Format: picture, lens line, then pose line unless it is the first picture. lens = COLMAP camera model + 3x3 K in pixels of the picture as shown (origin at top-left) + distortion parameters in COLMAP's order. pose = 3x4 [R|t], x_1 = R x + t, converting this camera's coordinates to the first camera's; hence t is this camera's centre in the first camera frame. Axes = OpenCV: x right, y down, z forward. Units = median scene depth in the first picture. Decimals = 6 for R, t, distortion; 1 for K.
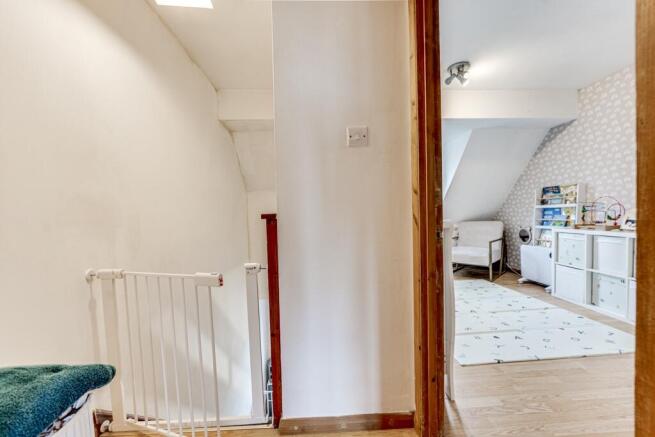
lens RADIAL K [[265.5, 0, 328.1], [0, 265.5, 222.8], [0, 0, 1]] dist [-0.013121, 0.000458]
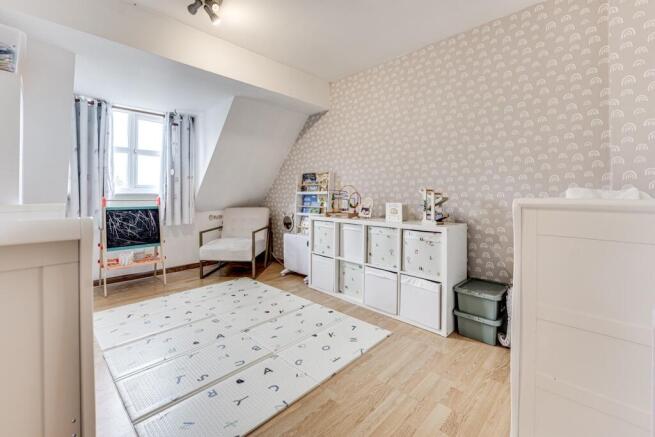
lens RADIAL K [[278.8, 0, 328.6], [0, 278.8, 198.1], [0, 0, 1]] dist [-0.000009, 0.000182]
pose [[0.728109, 0.020792, 0.685146, 0.190279], [-0.001082, 0.999573, -0.029183, -0.013570], [-0.685460, 0.020507, 0.727821, 0.193599]]
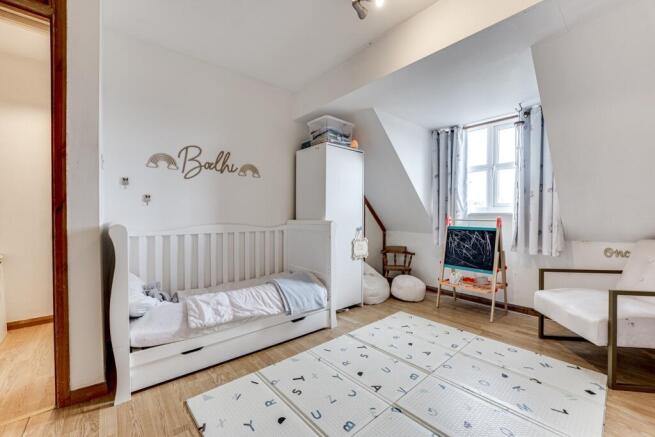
lens RADIAL K [[265.5, 0, 328.1], [0, 265.5, 222.8], [0, 0, 1]] dist [-0.013121, 0.000458]
pose [[0.609362, 0.052013, -0.791184, 0.742163], [-0.043316, 0.998540, 0.032283, -0.031697], [0.791708, 0.014599, 0.610726, 0.448002]]
